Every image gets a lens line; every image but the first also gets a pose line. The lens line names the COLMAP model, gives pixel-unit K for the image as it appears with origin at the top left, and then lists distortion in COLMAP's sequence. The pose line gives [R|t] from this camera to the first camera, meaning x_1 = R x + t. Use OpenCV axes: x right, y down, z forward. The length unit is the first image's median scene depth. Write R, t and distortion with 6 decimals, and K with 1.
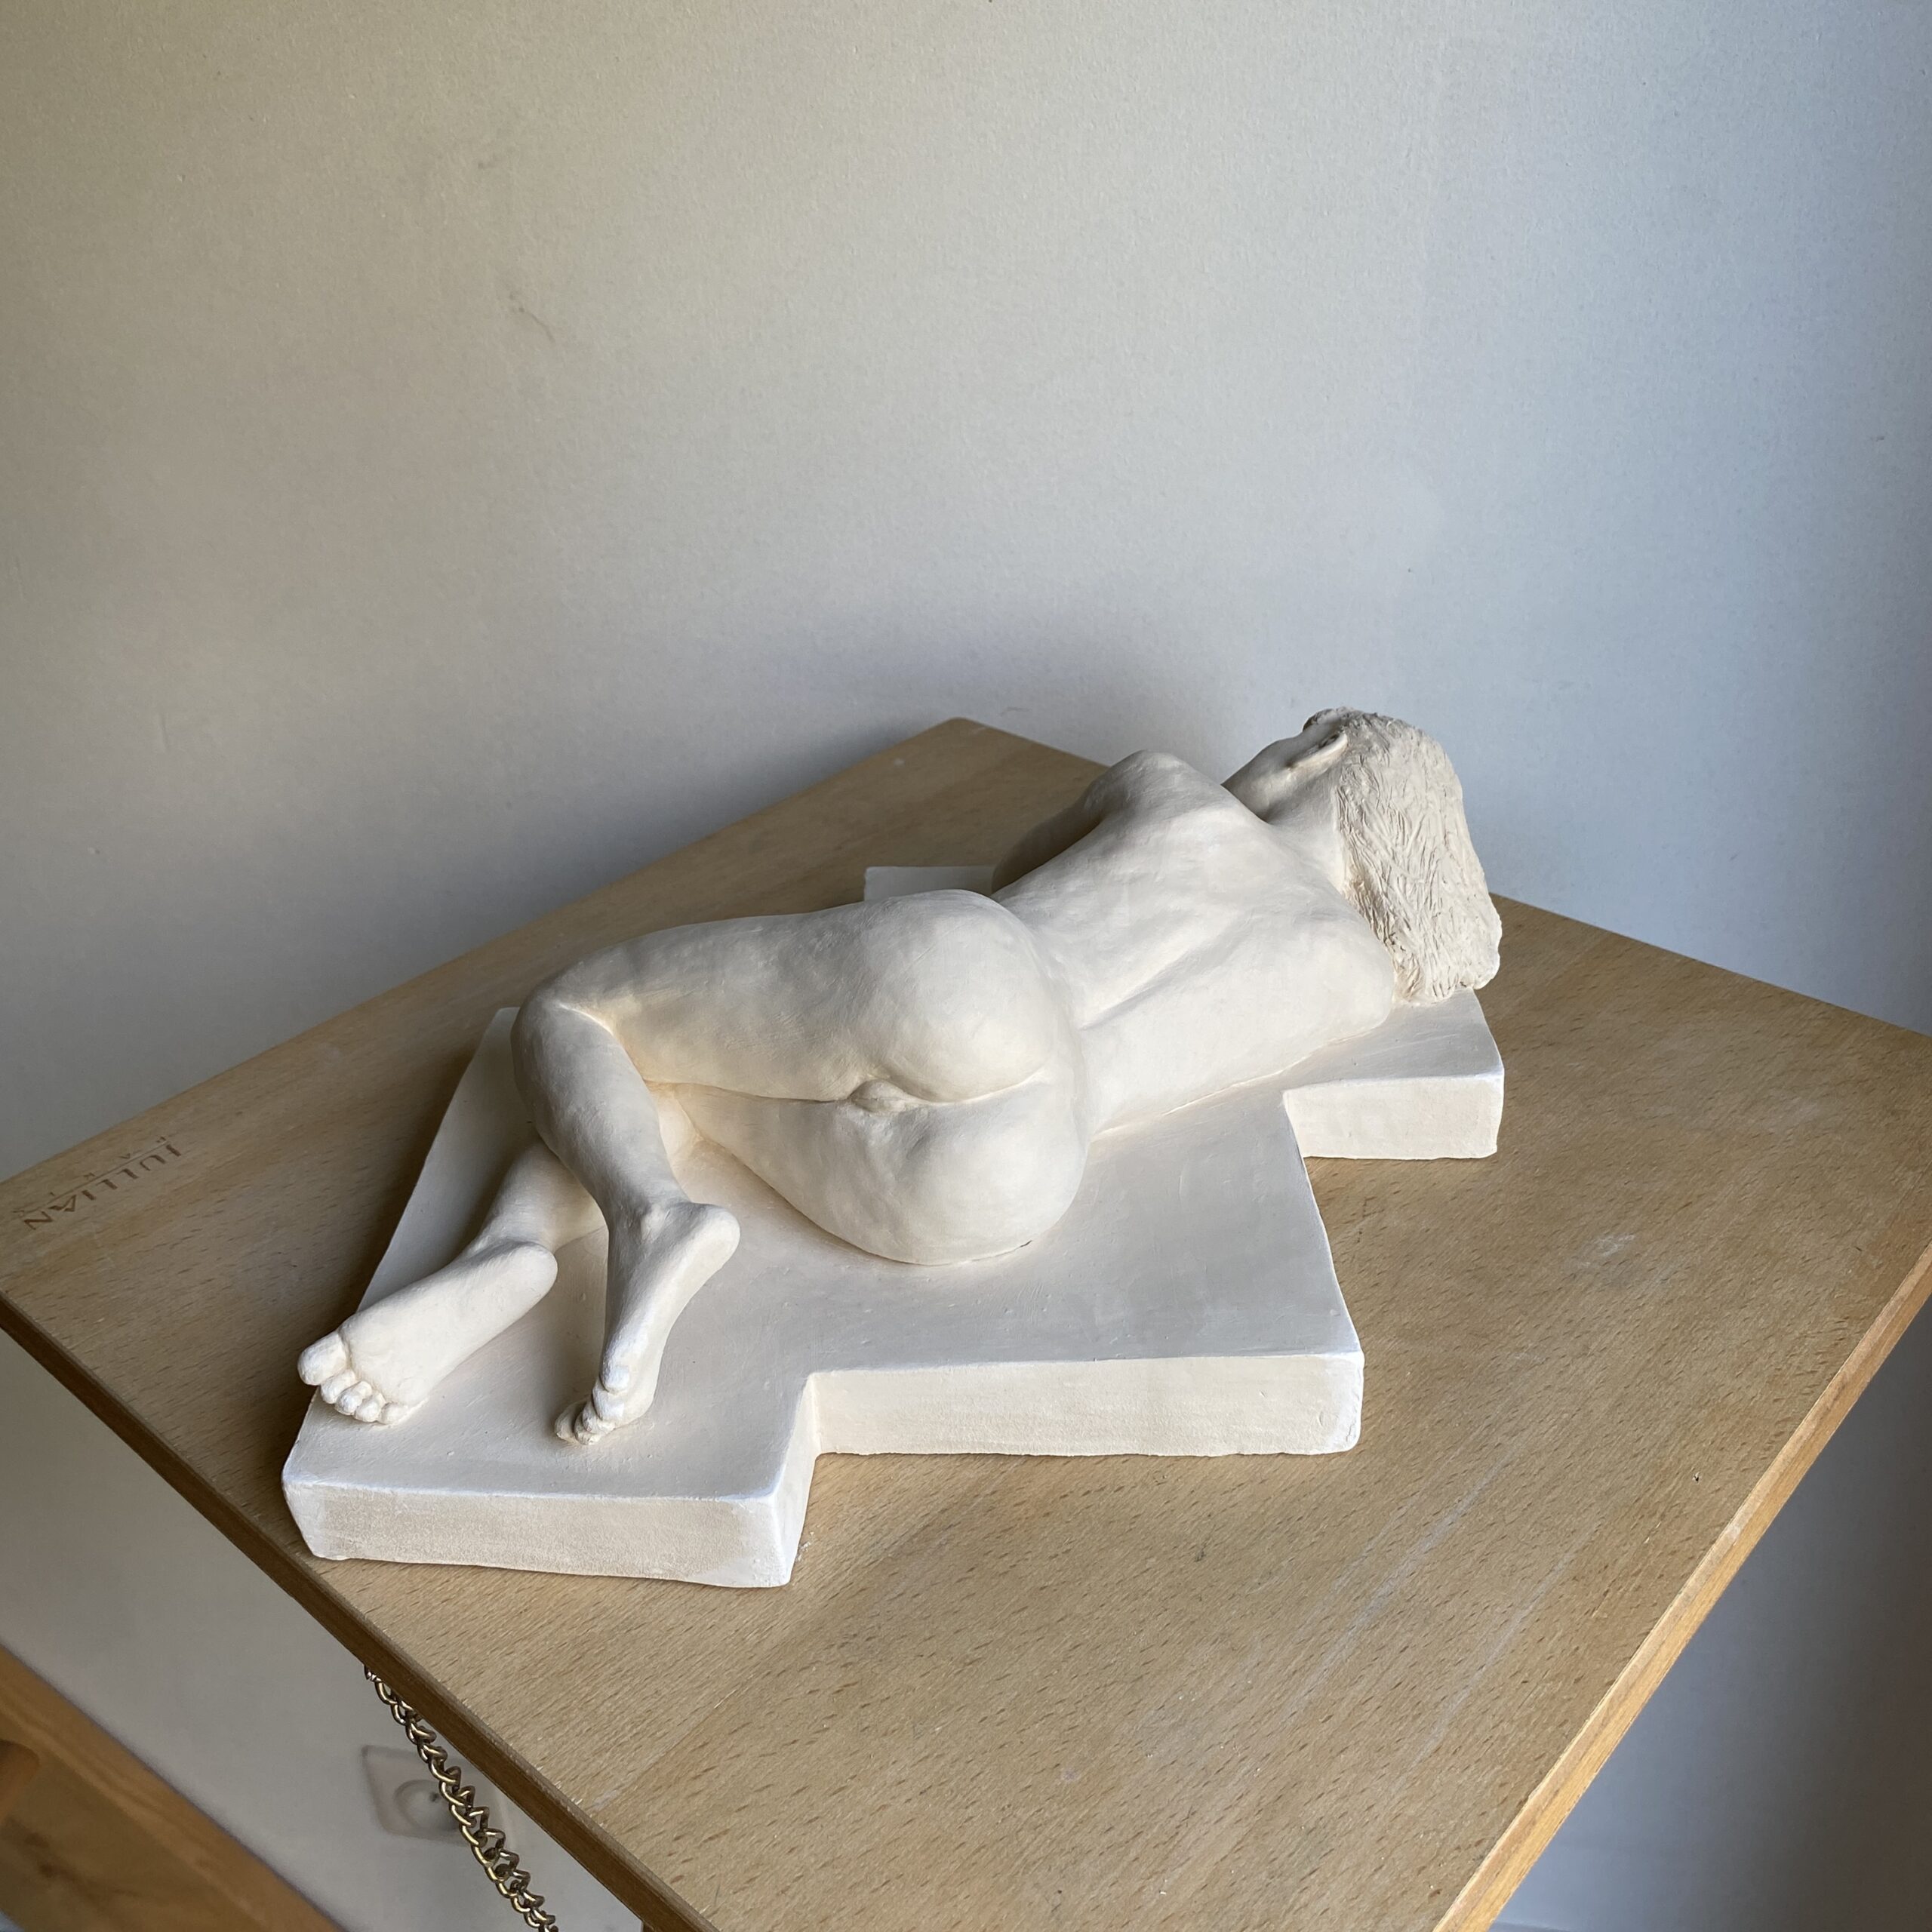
lens RADIAL K [[1968.5, 0, 981.9], [0, 1968.5, 953.9], [0, 0, 1]] dist [0.011203, -0.037078]
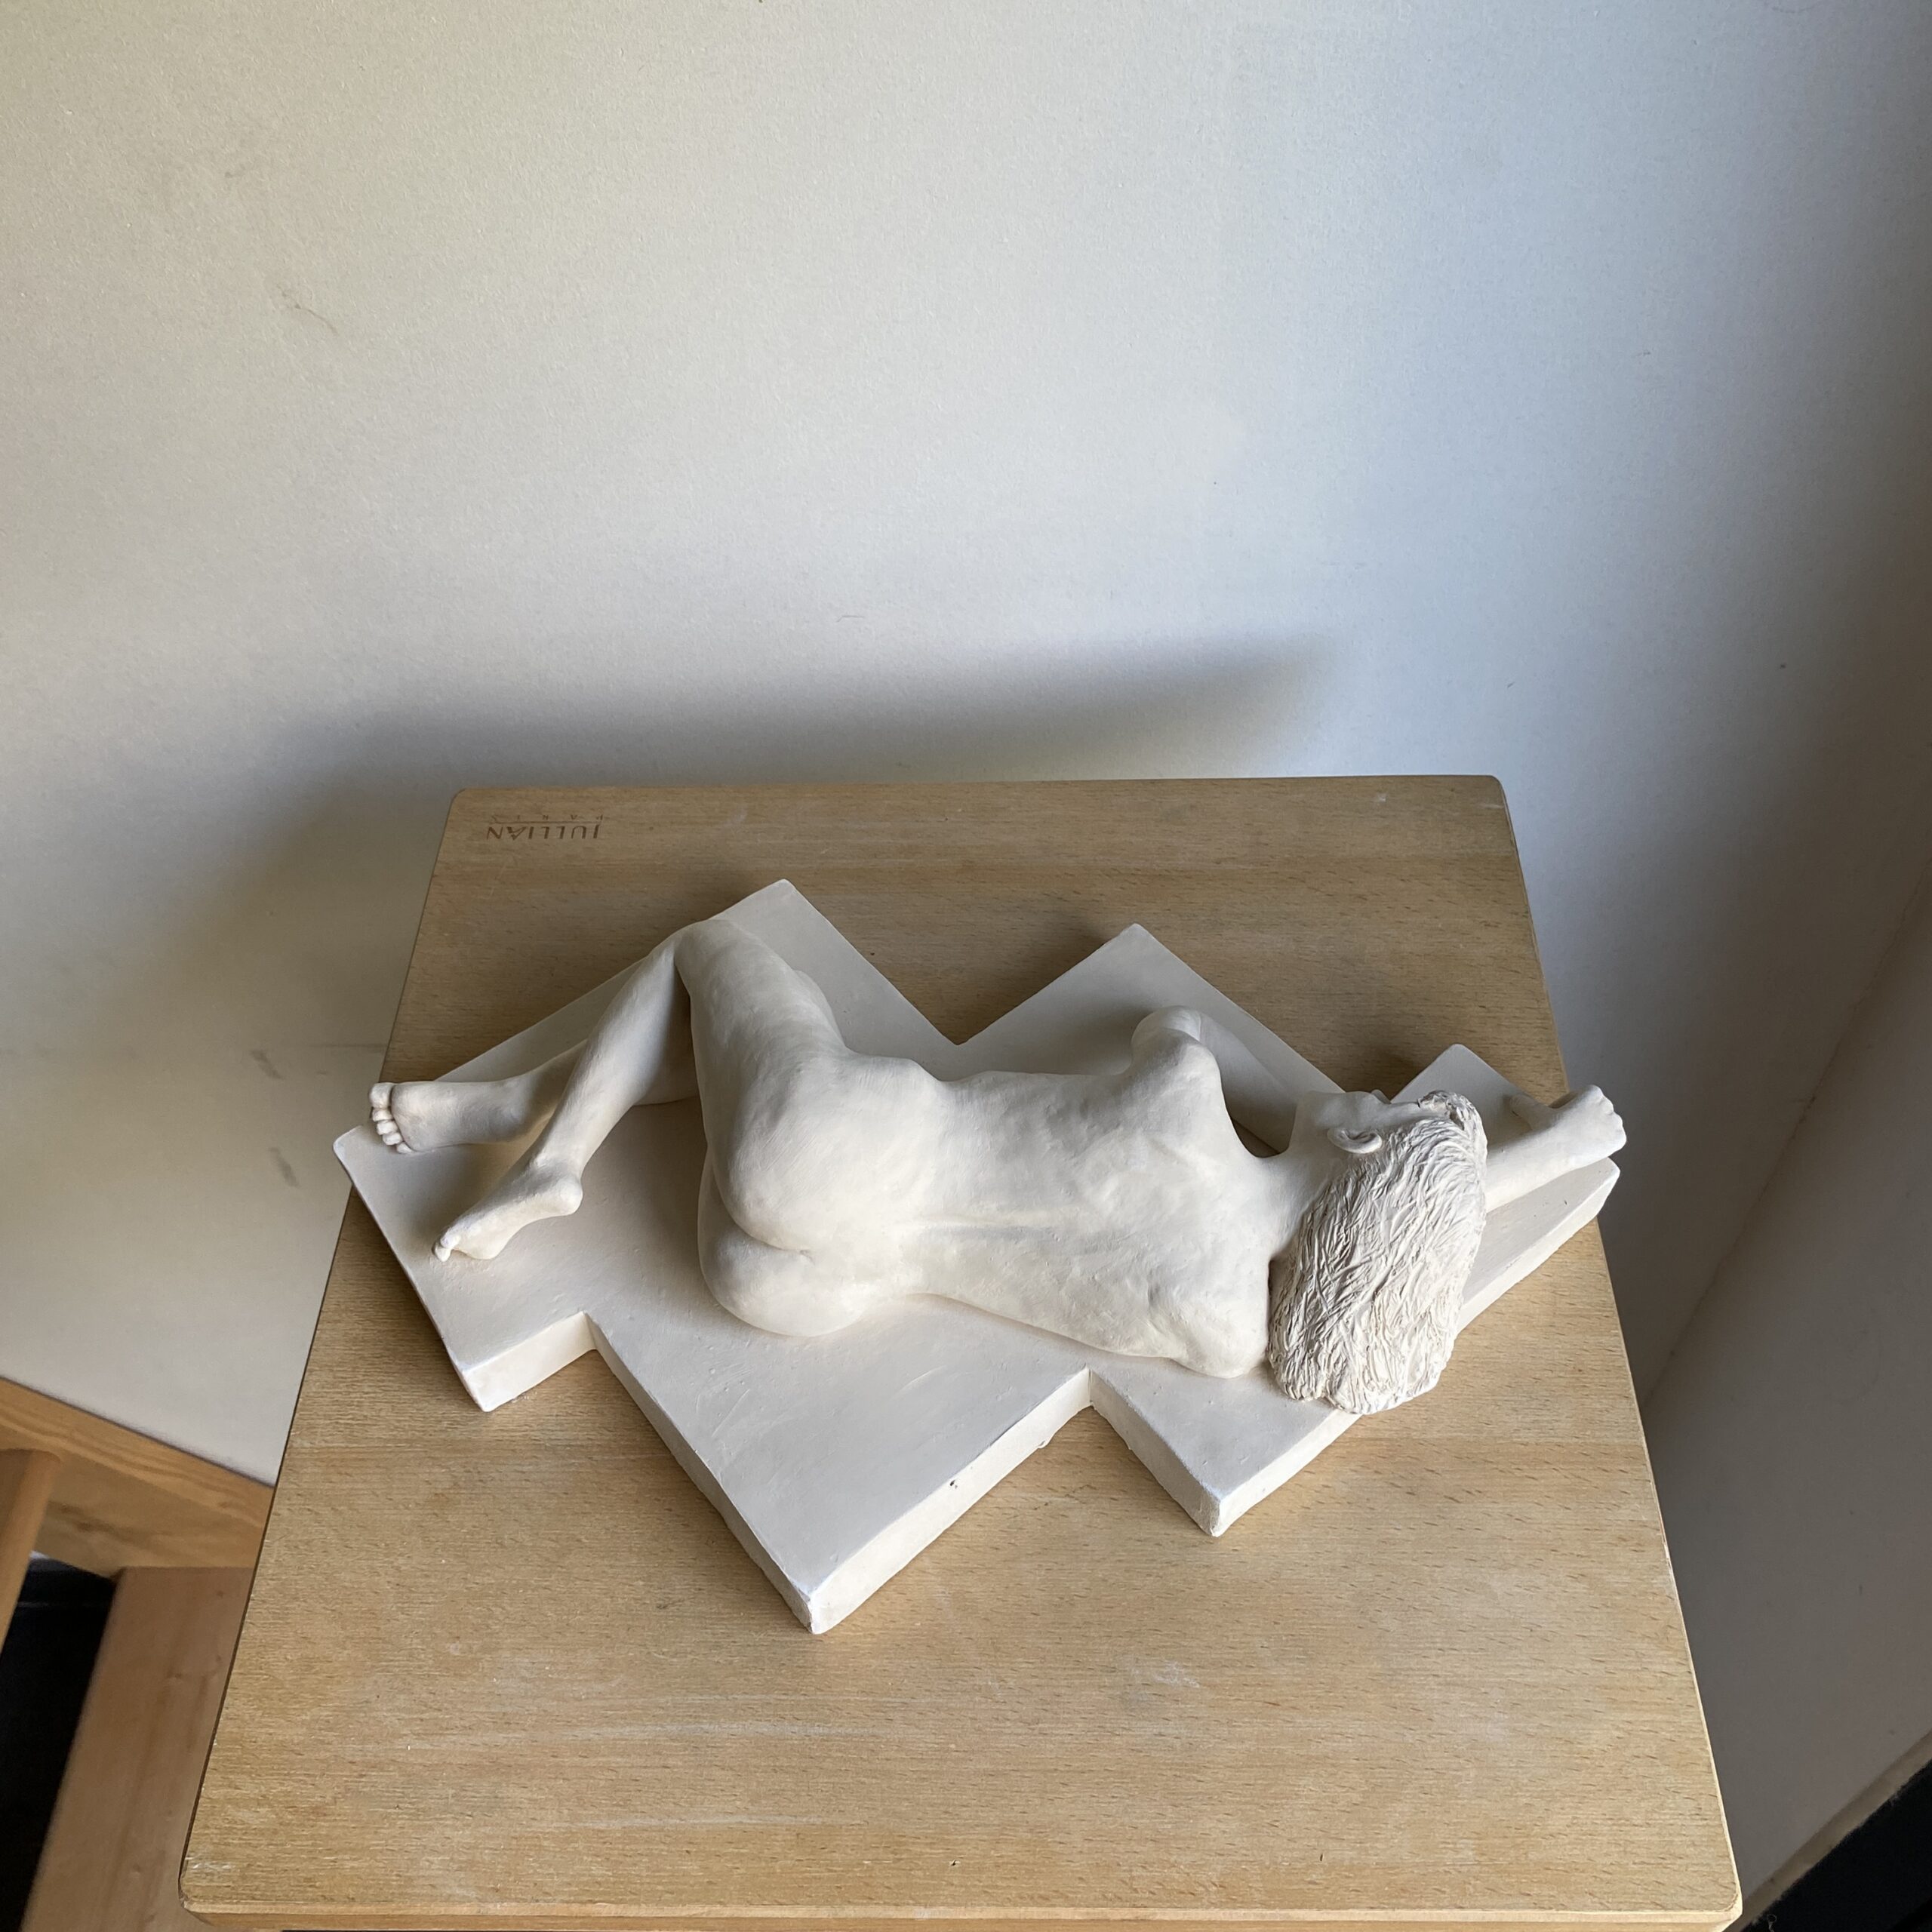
lens RADIAL K [[1968.5, 0, 981.9], [0, 1968.5, 953.9], [0, 0, 1]] dist [0.011203, -0.037078]
pose [[0.652778, 0.594692, -0.469278, 0.623385], [-0.381873, 0.793323, 0.474143, -0.785857], [0.654258, -0.130305, 0.744961, 0.173151]]
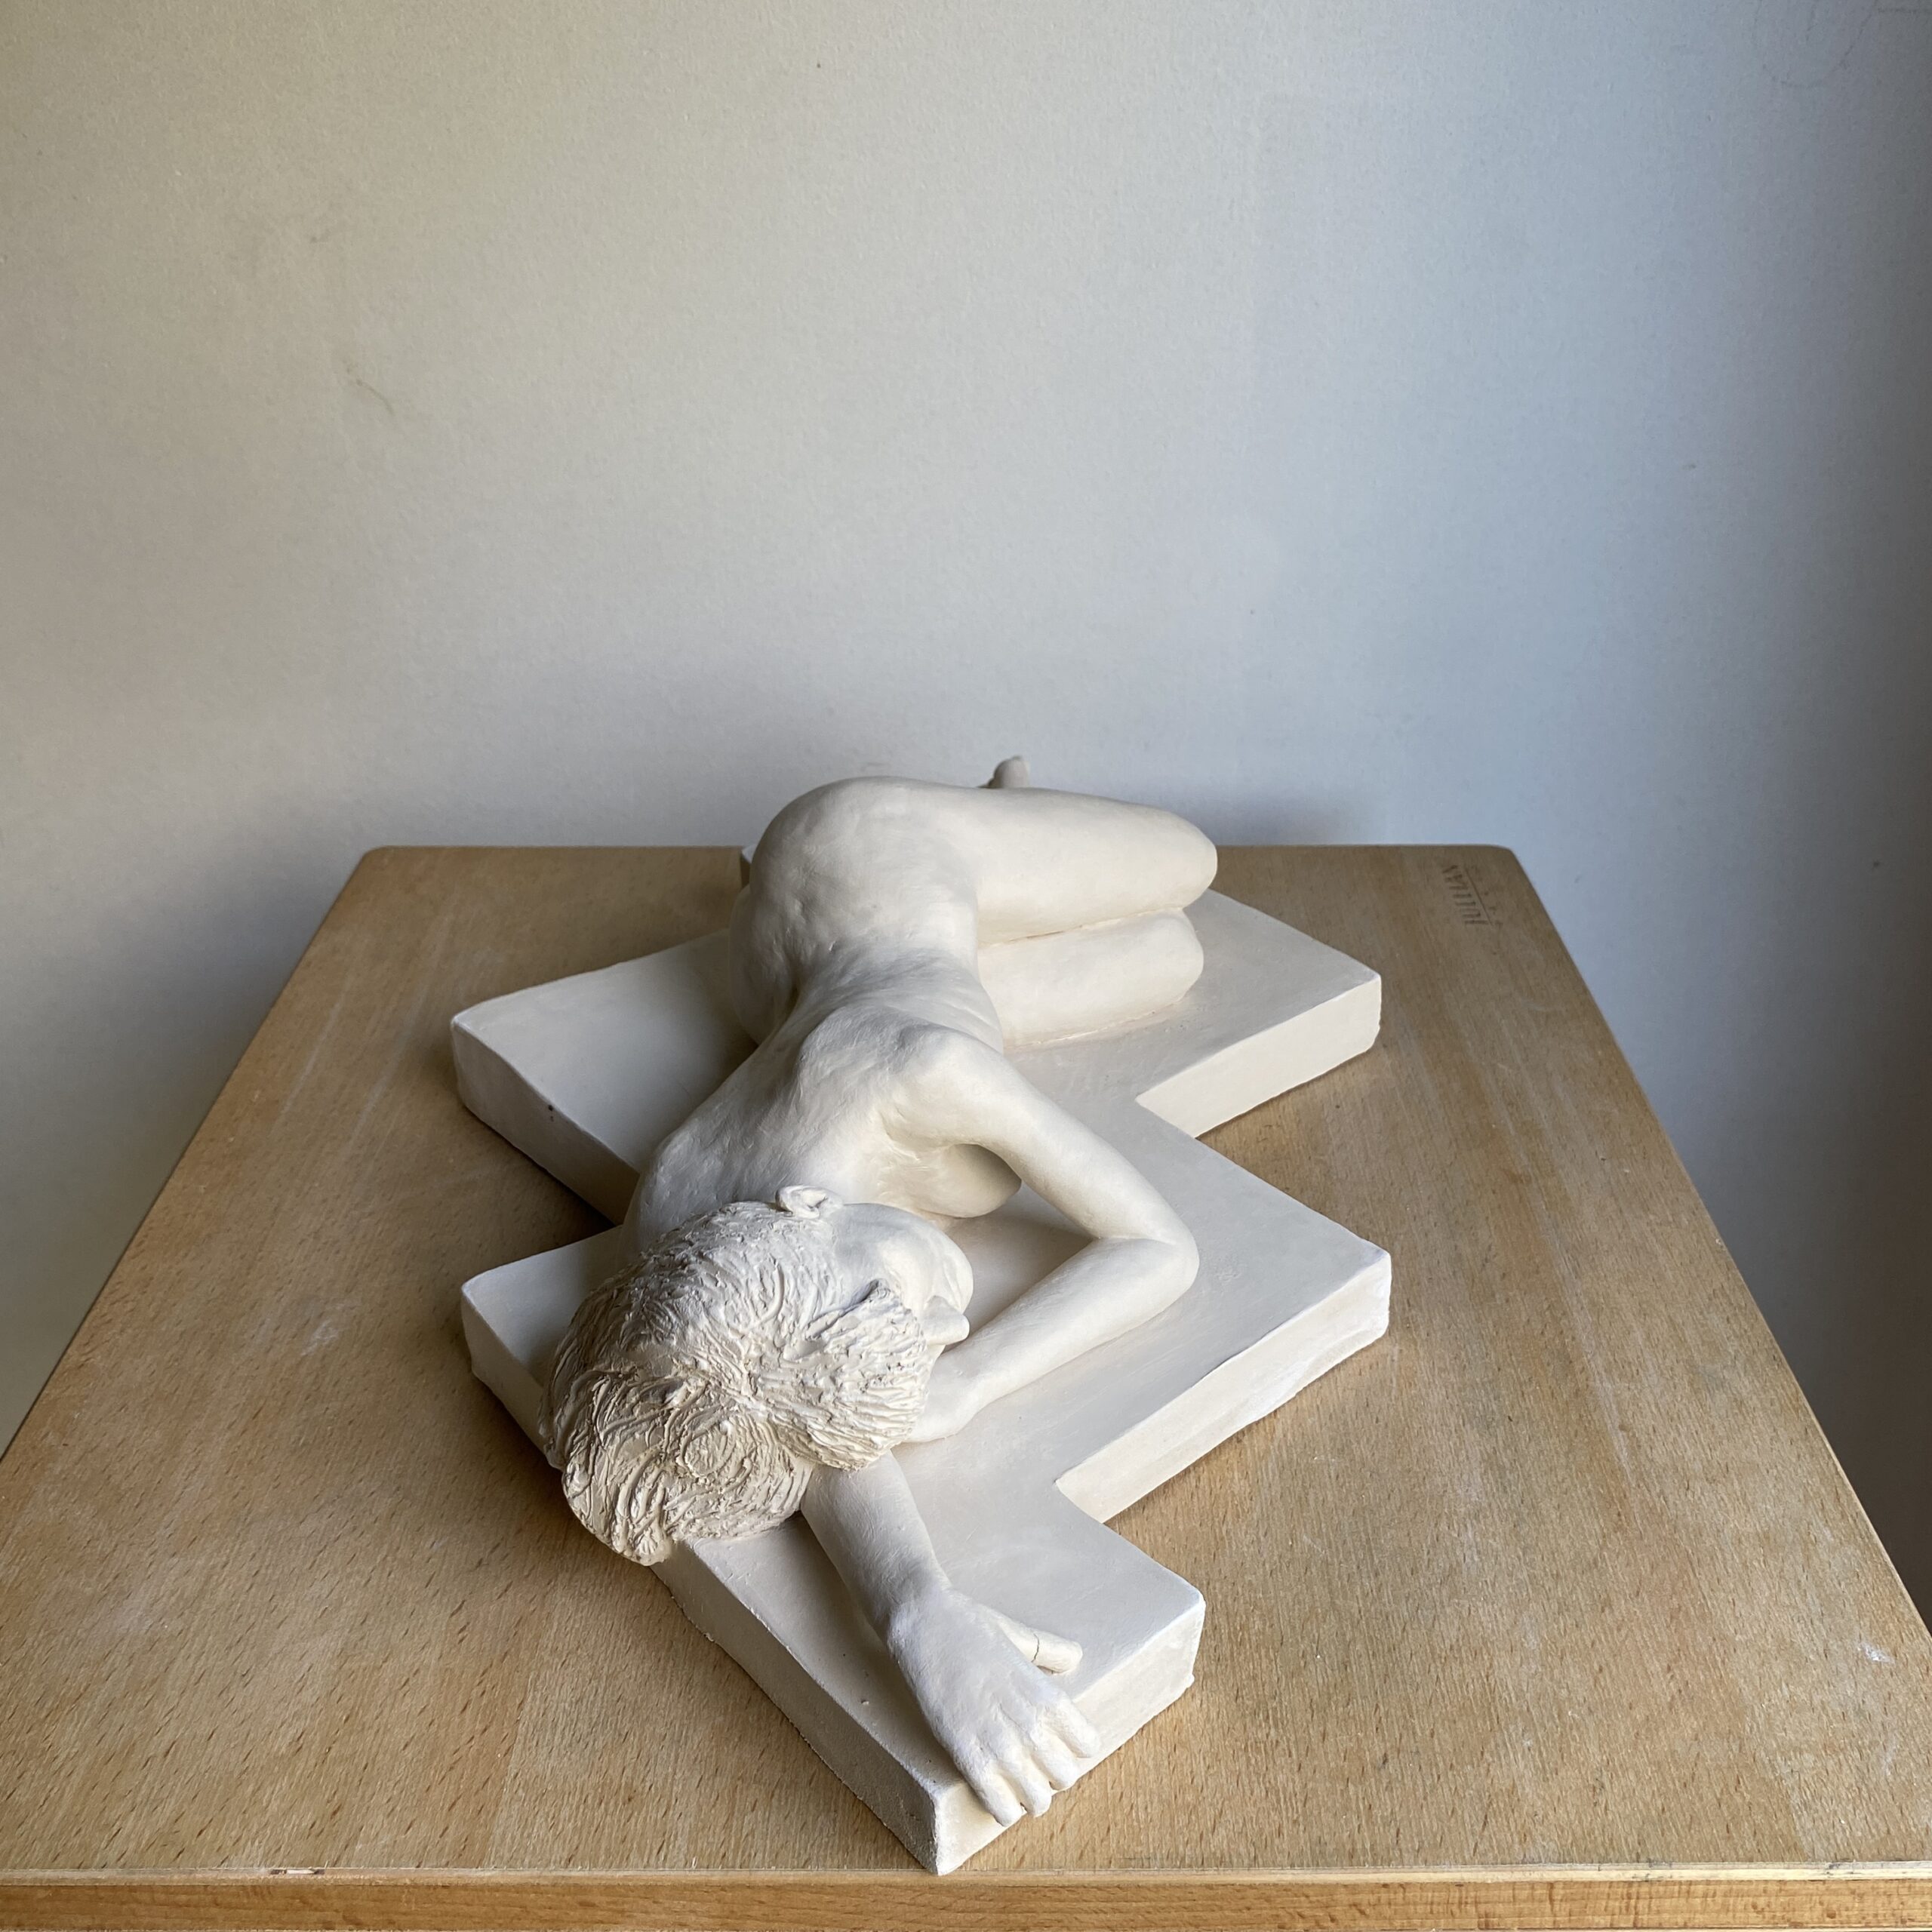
lens RADIAL K [[1974.6, 0, 974.5], [0, 1974.6, 964.4], [0, 0, 1]] dist [-0.005815, 0.001867]
pose [[-0.748929, 0.364739, -0.553237, 0.647827], [-0.313446, 0.540586, 0.780716, -0.957503], [0.583830, 0.758111, -0.290535, 1.567730]]
